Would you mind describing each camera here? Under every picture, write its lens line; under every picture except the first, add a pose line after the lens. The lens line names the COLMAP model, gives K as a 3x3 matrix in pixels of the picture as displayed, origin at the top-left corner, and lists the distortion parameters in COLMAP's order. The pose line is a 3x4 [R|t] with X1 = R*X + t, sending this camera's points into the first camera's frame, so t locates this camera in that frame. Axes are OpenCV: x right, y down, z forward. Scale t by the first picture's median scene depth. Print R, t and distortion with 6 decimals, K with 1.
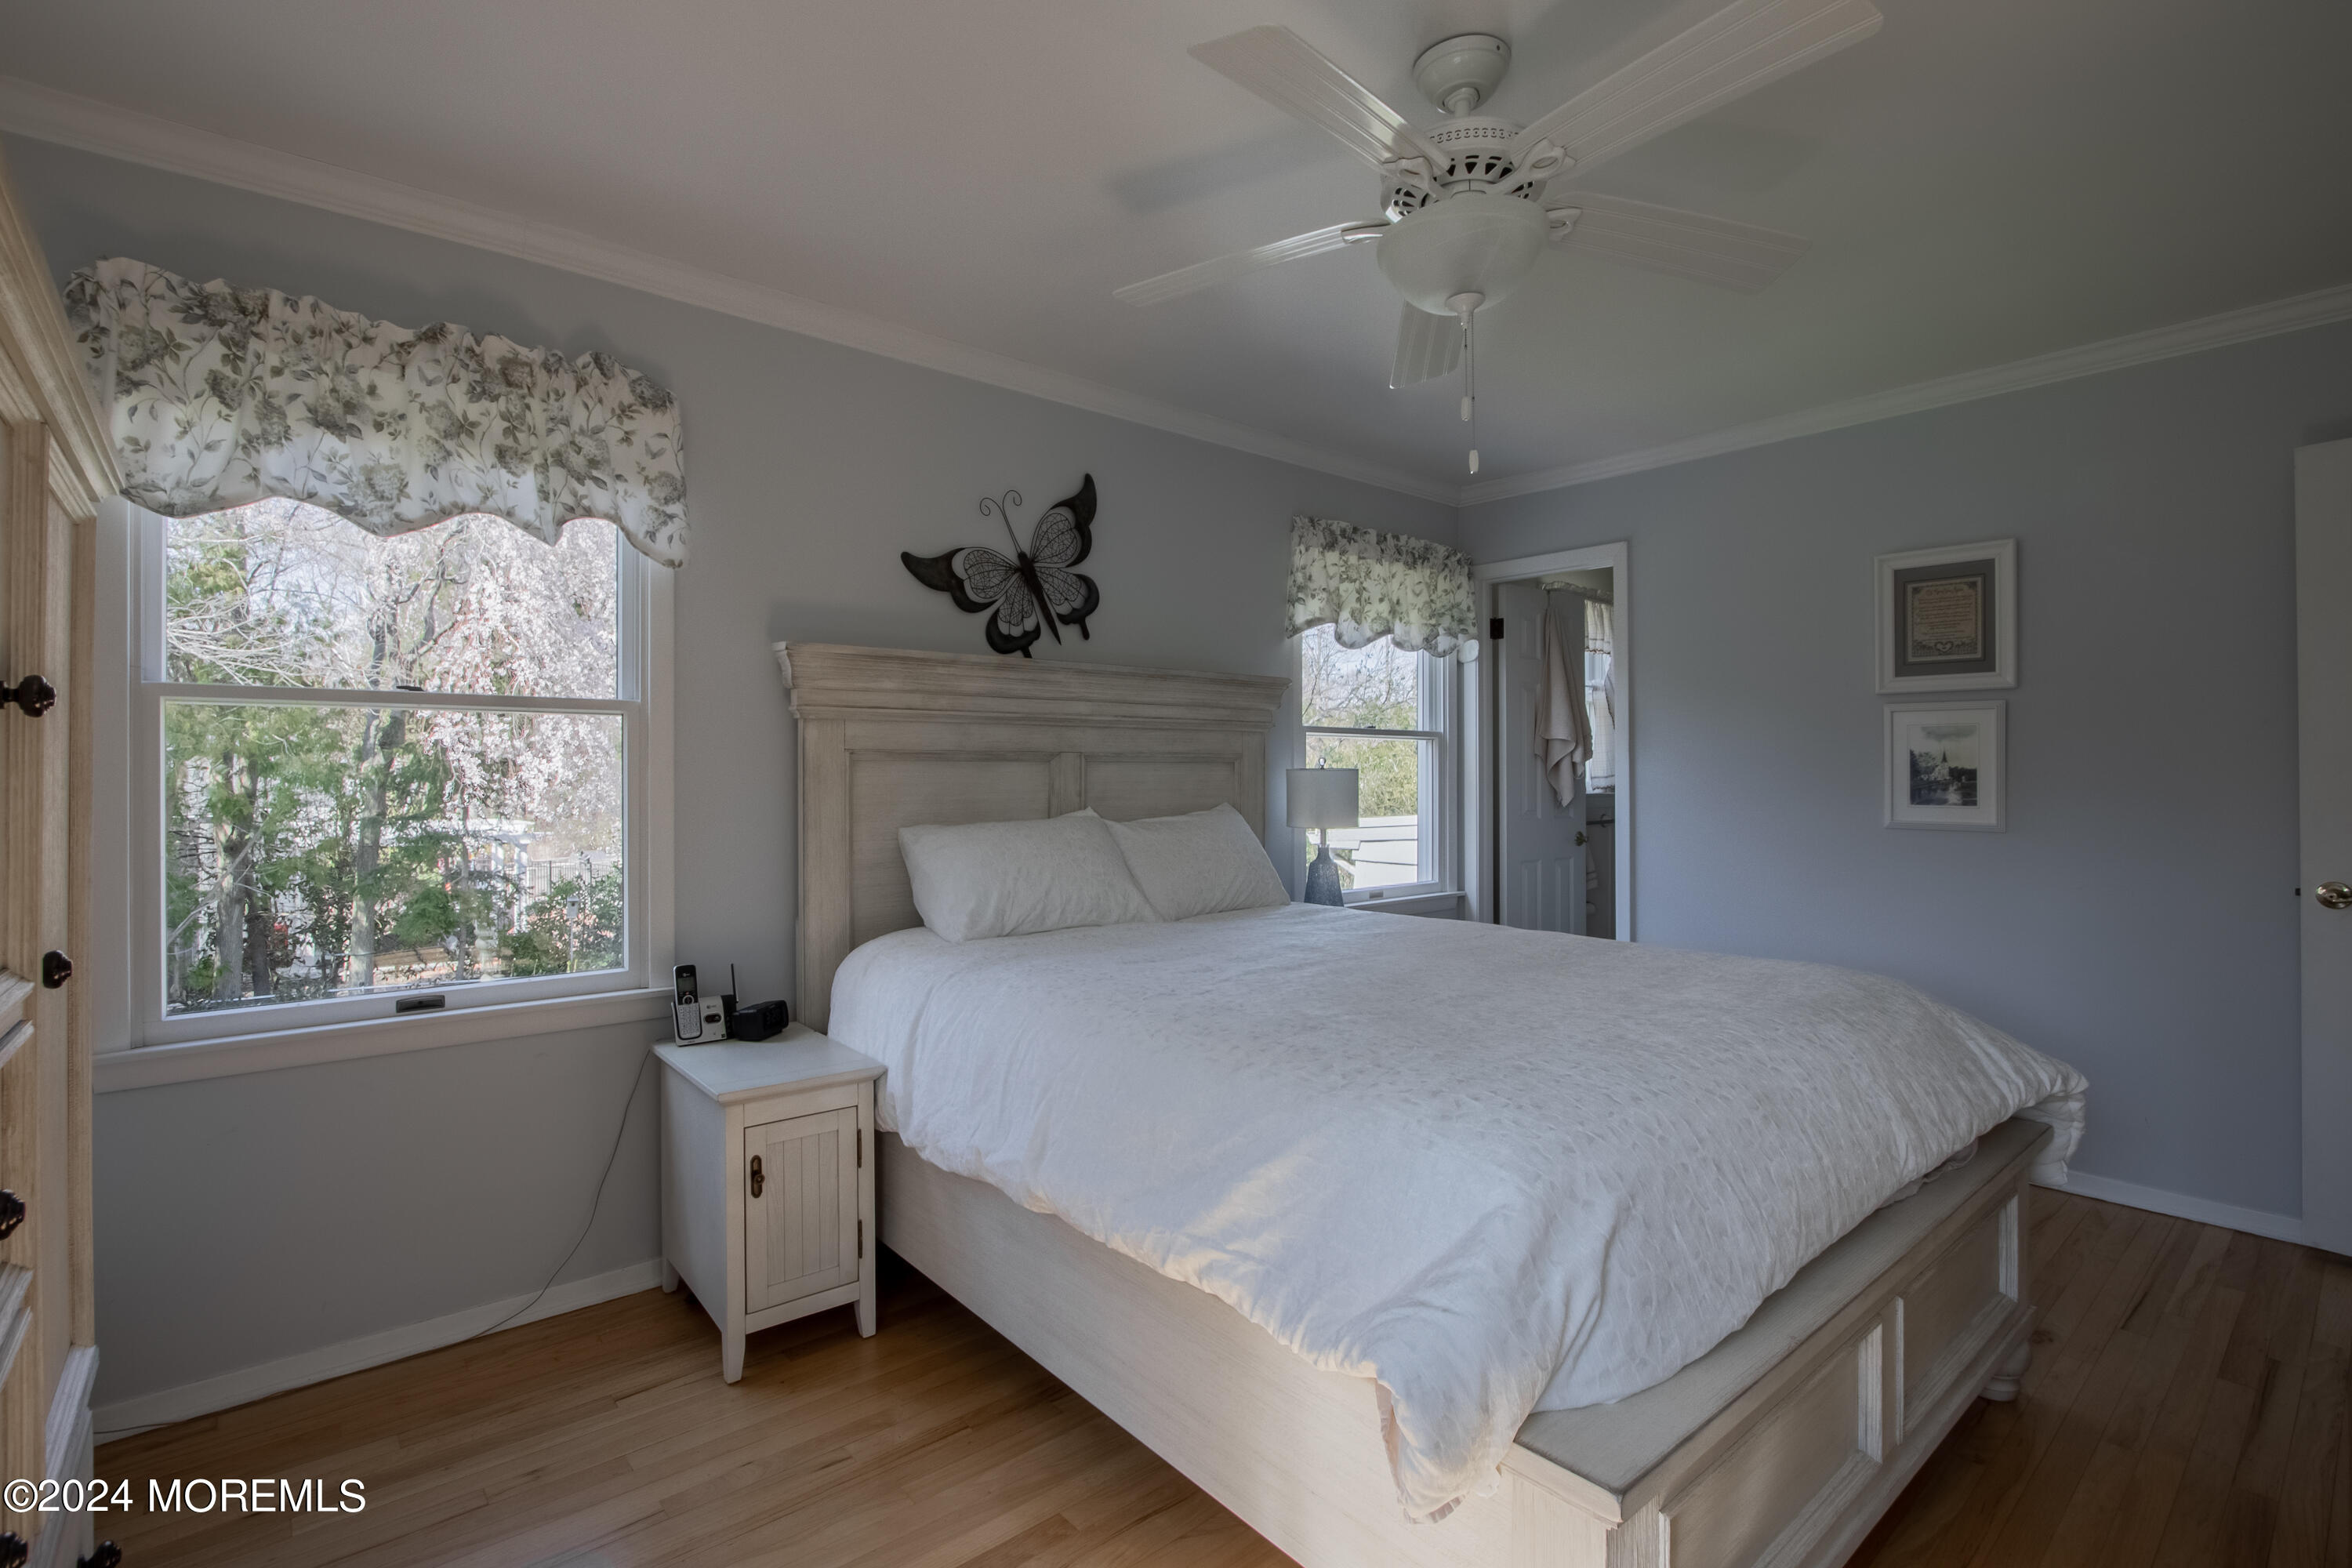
lens RADIAL K [[1093.8, 0, 1180.8], [0, 1093.8, 777.1], [0, 0, 1]] dist [-0.020646, -0.000007]
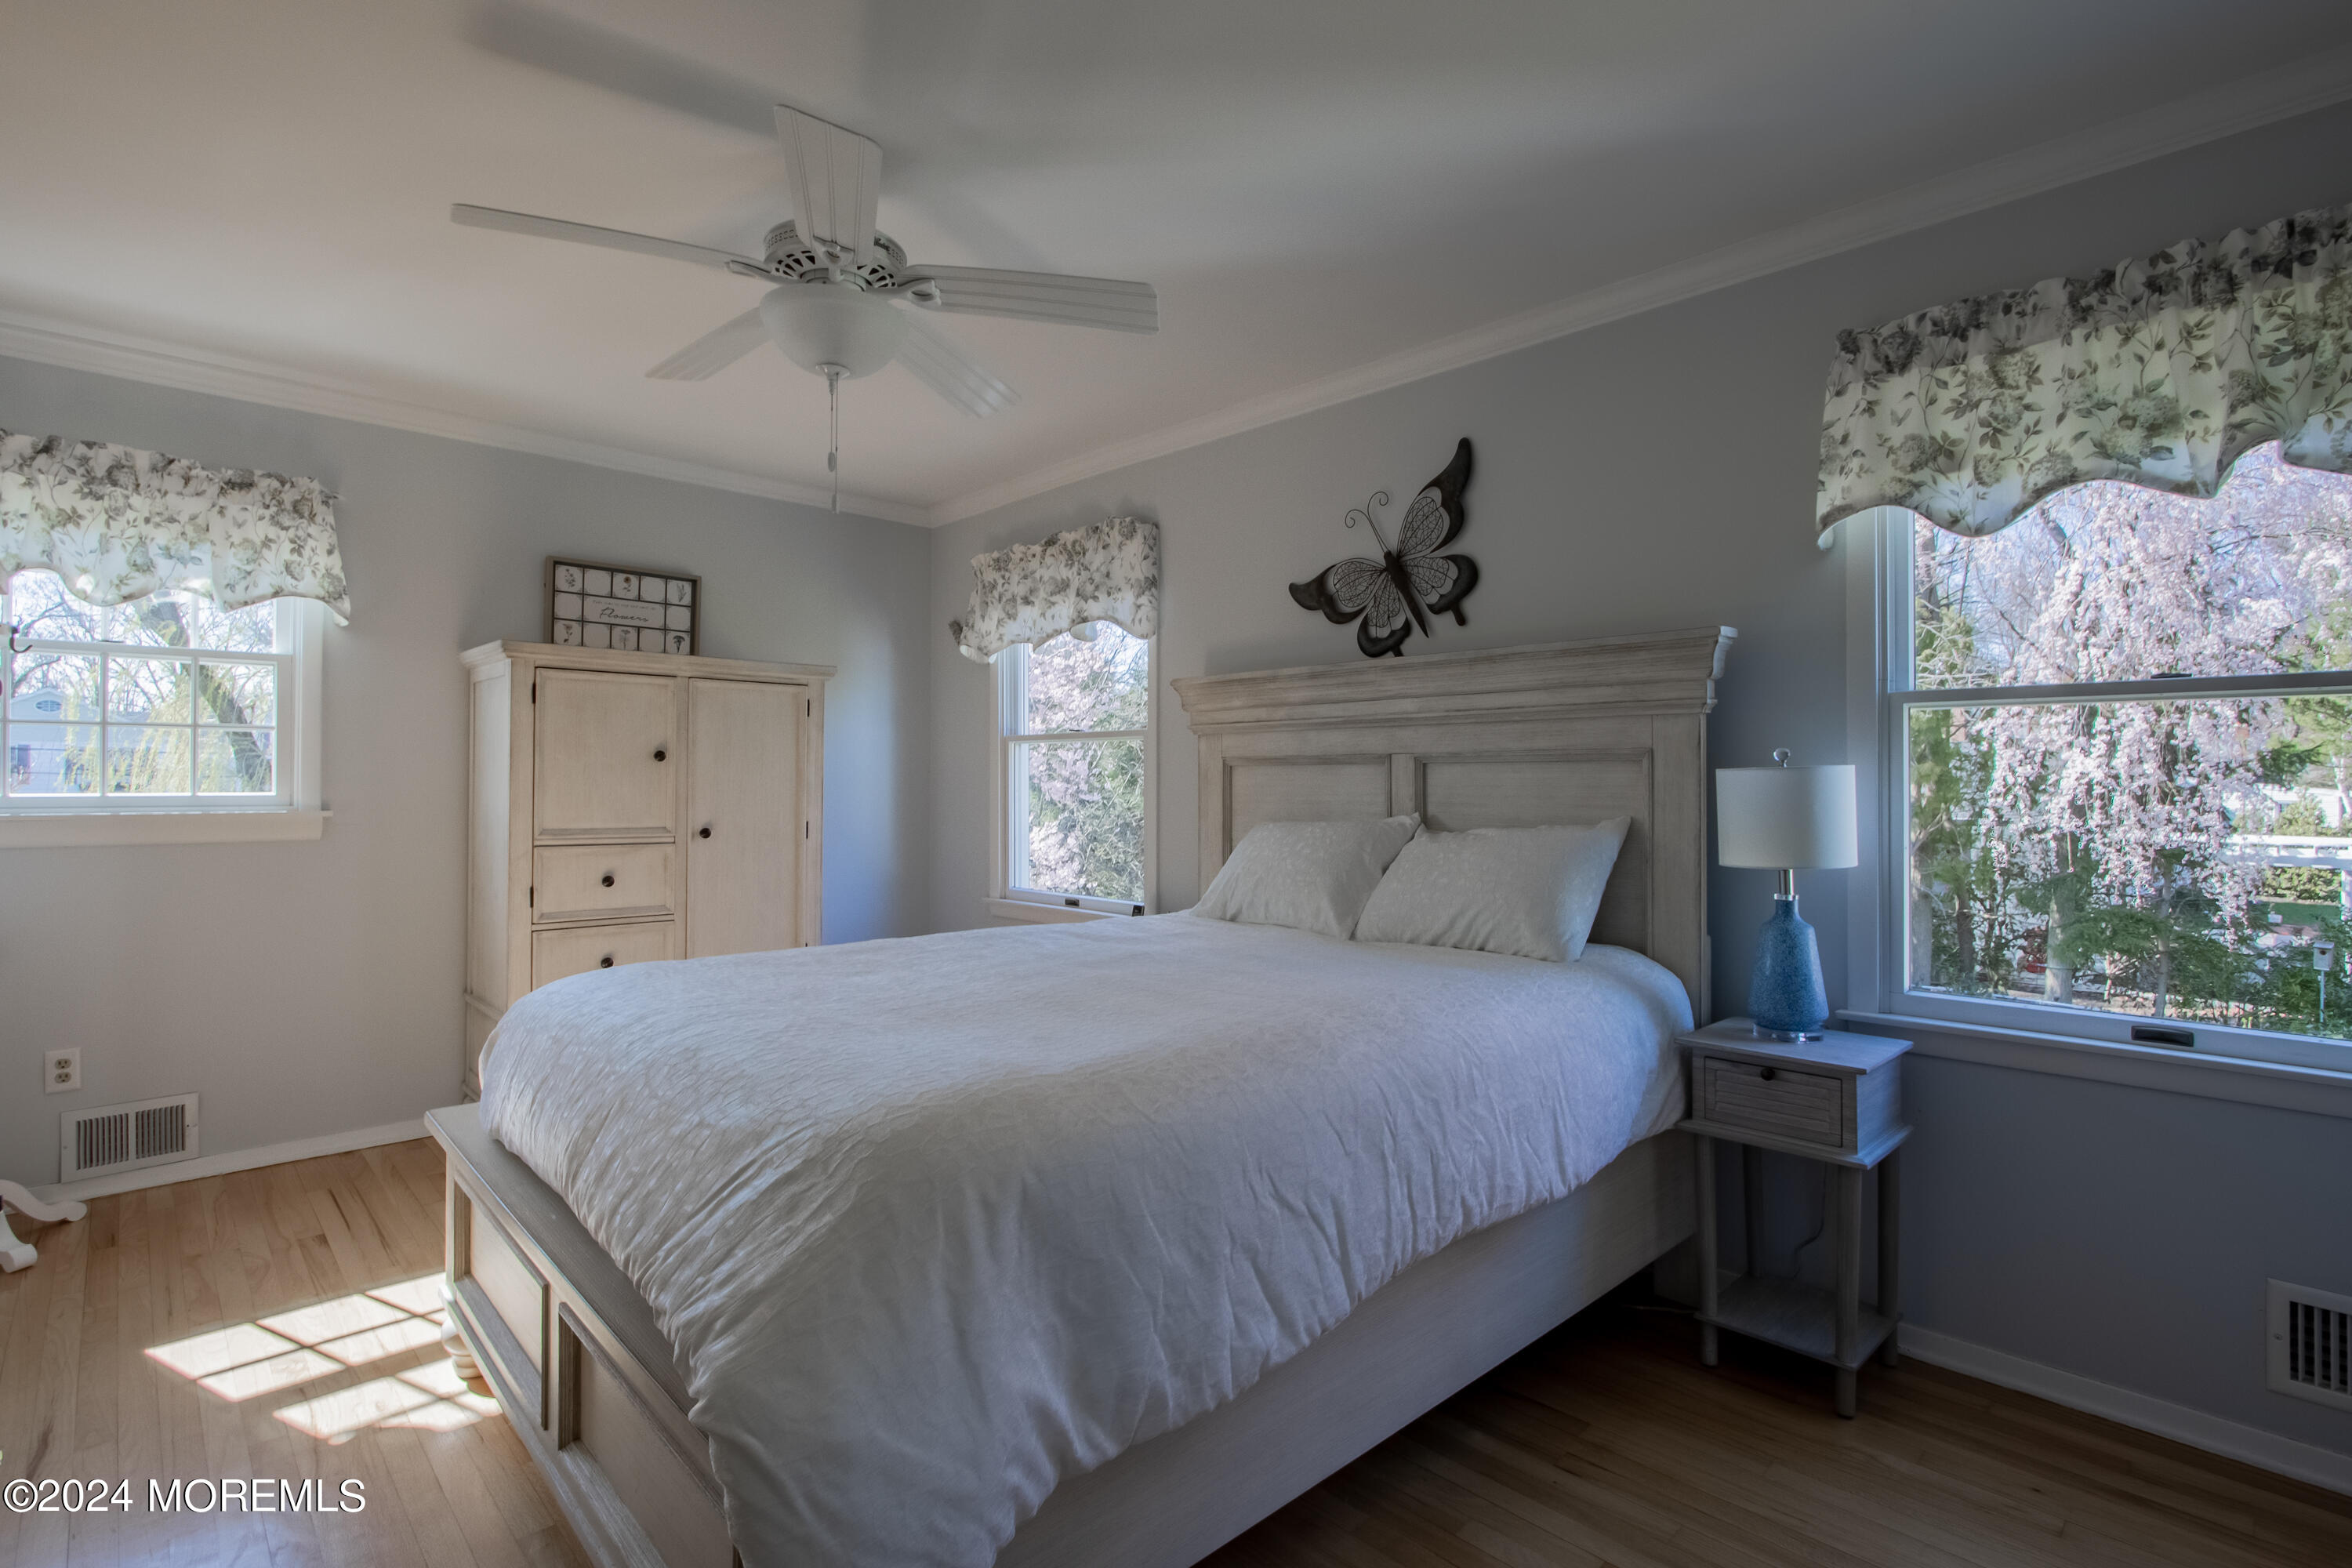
lens RADIAL K [[1093.8, 0, 1178.6], [0, 1093.8, 775.7], [0, 0, 1]] dist [-0.020646, -0.000007]
pose [[0.066305, 0.002131, -0.997797, 0.785428], [0.000137, 0.999998, 0.002145, -0.005567], [0.997799, -0.000279, 0.066305, 0.711941]]
